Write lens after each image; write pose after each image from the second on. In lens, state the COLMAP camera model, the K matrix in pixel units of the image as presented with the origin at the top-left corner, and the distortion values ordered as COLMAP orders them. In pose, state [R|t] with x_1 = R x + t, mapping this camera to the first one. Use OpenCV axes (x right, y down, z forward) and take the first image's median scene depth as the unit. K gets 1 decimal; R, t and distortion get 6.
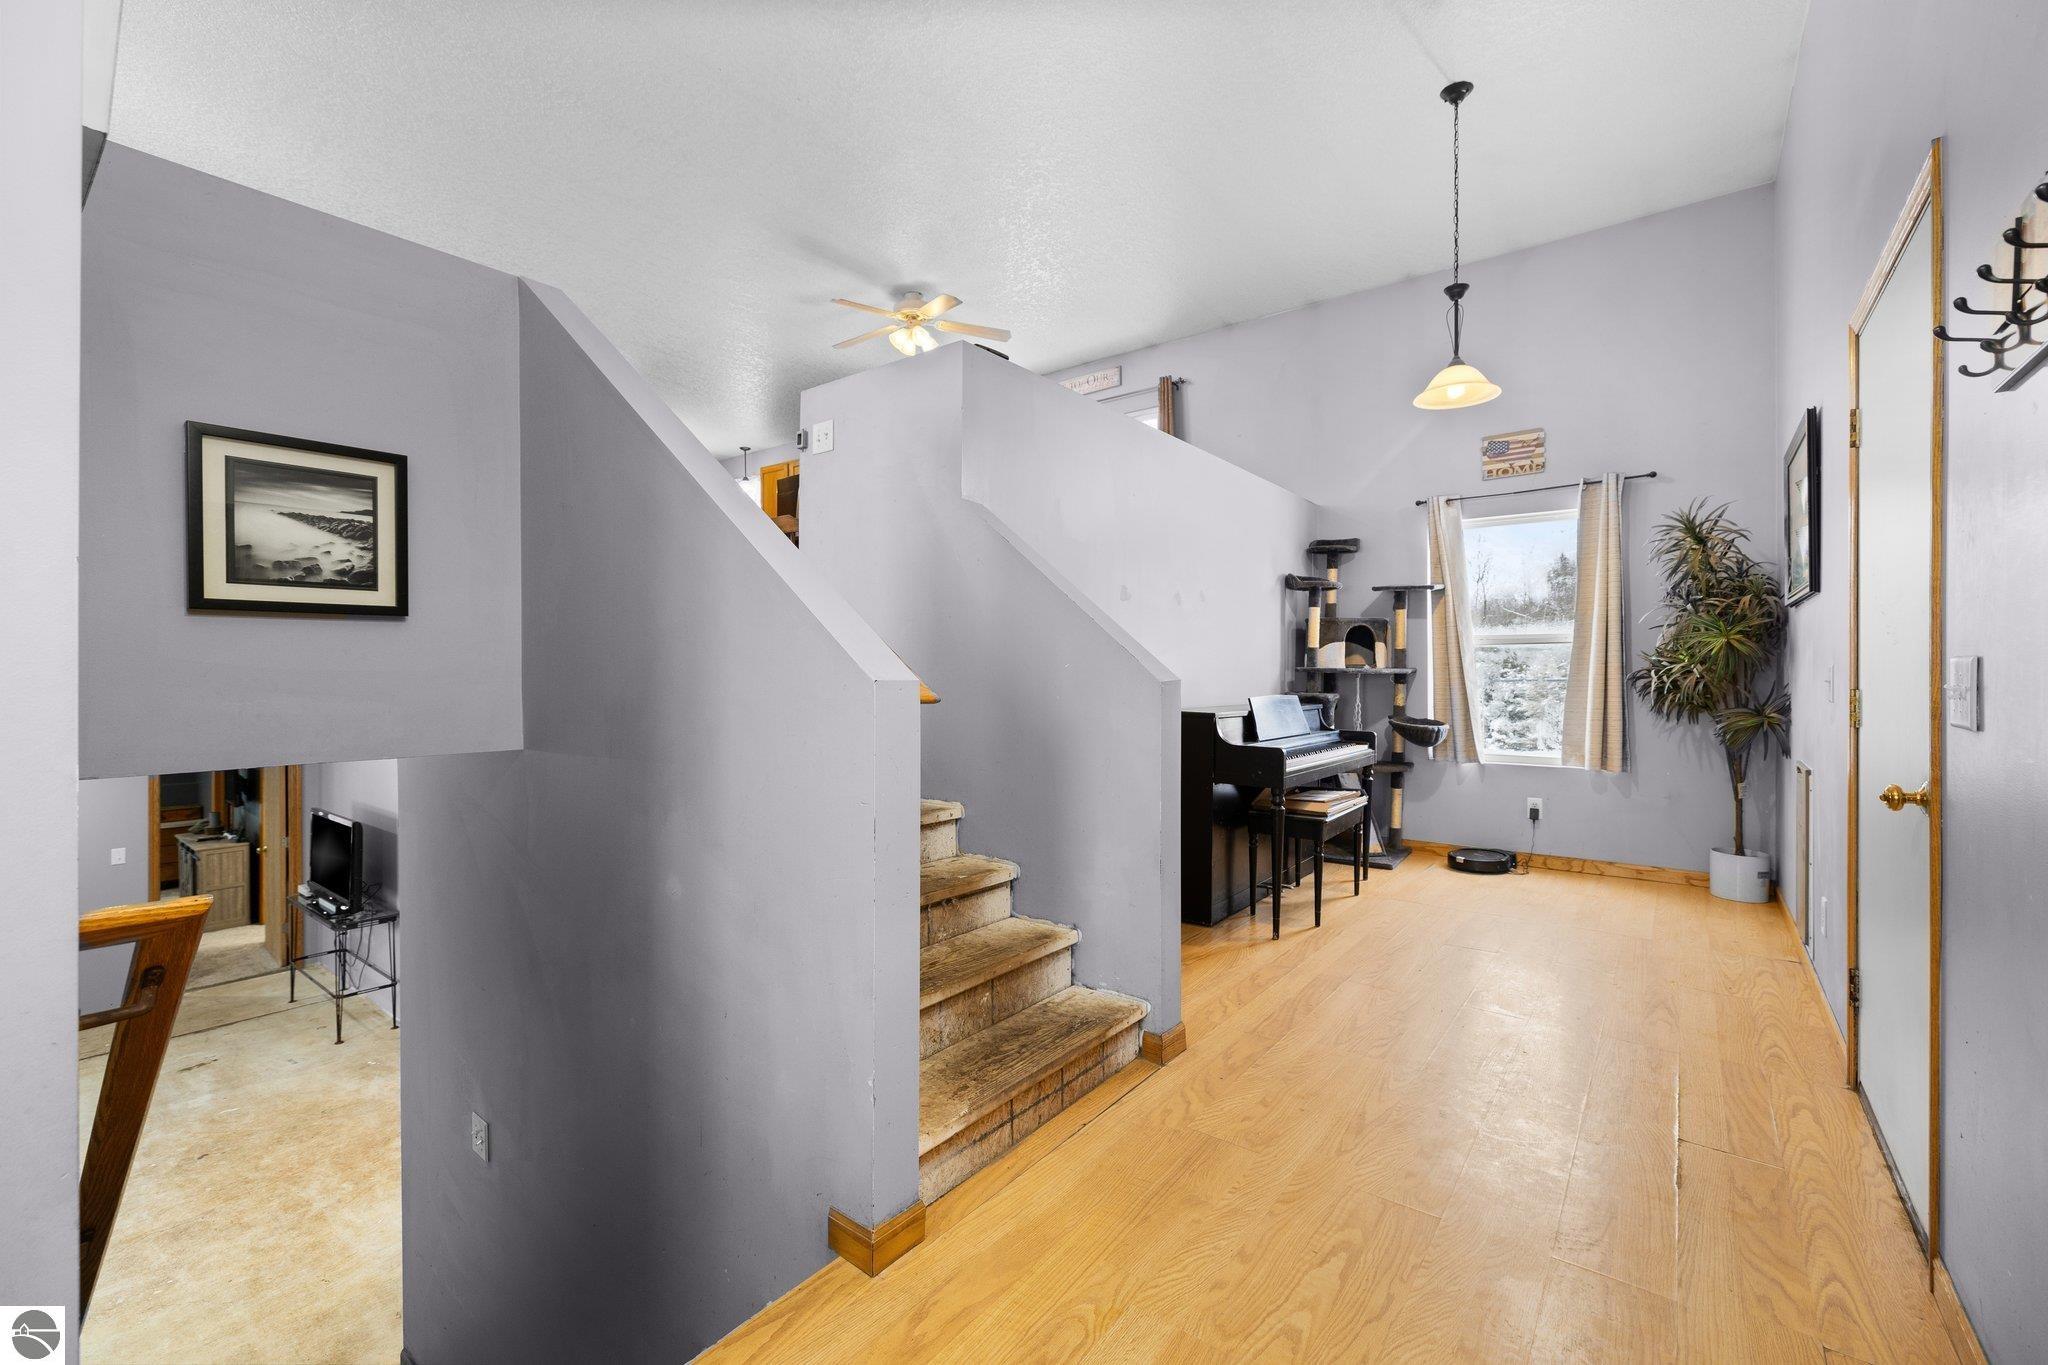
lens RADIAL K [[867.2, 0, 1018.3], [0, 867.2, 673.2], [0, 0, 1]] dist [-0.000610, 0.000387]
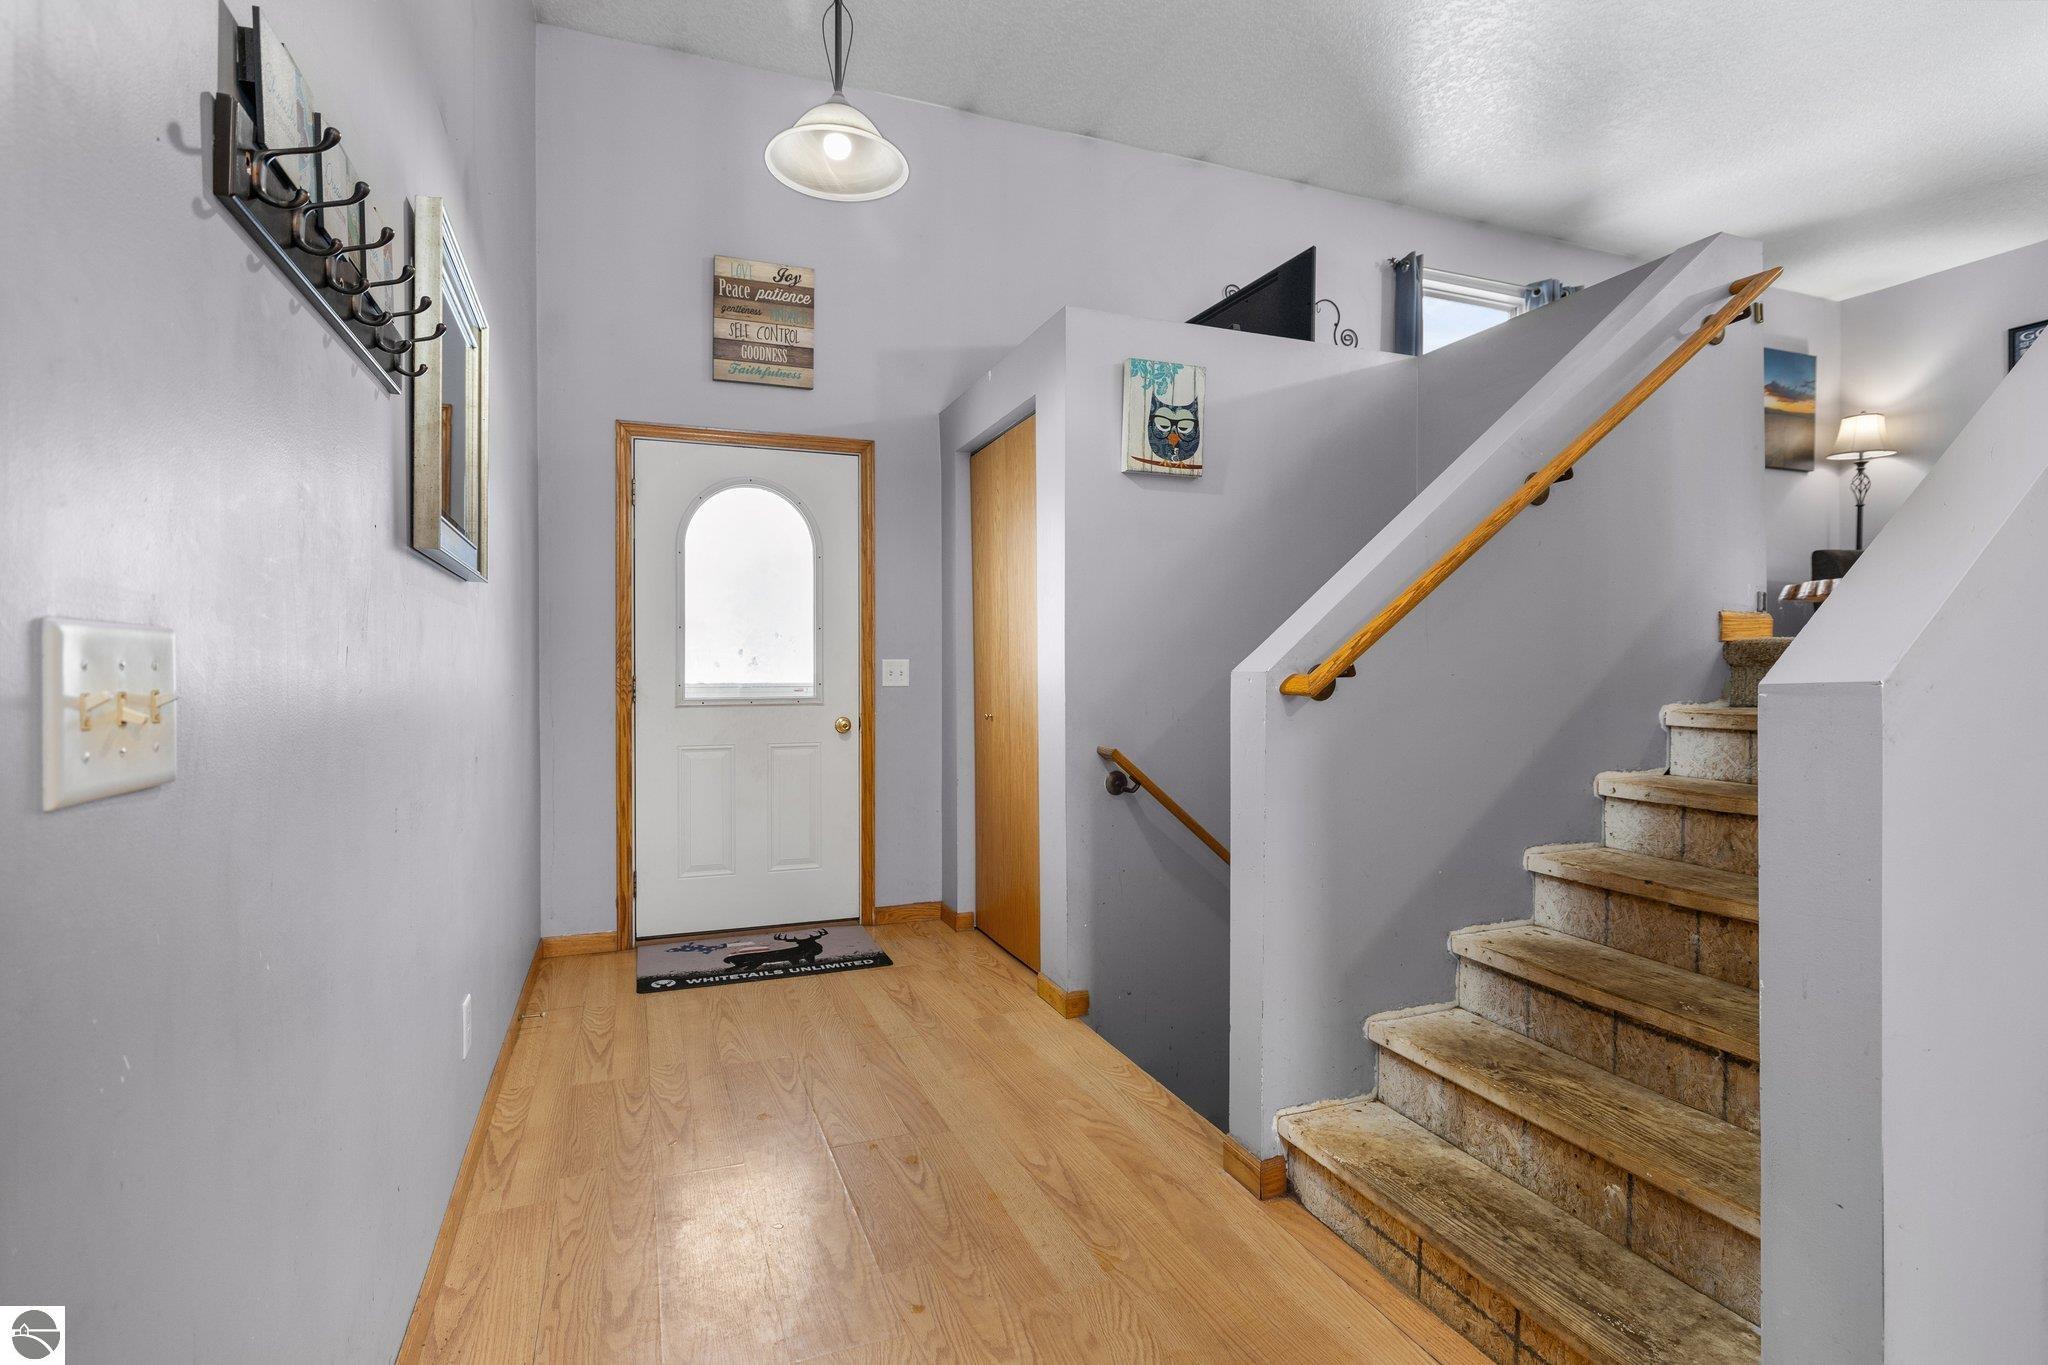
lens RADIAL K [[999.0, 0, 1031.7], [0, 999.0, 668.8], [0, 0, 1]] dist [-0.000958, 0.000134]
pose [[-0.509797, 0.000848, -0.860295, 0.883156], [-0.002655, 0.999993, 0.002559, -0.001379], [0.860291, 0.003588, -0.509791, 1.121126]]
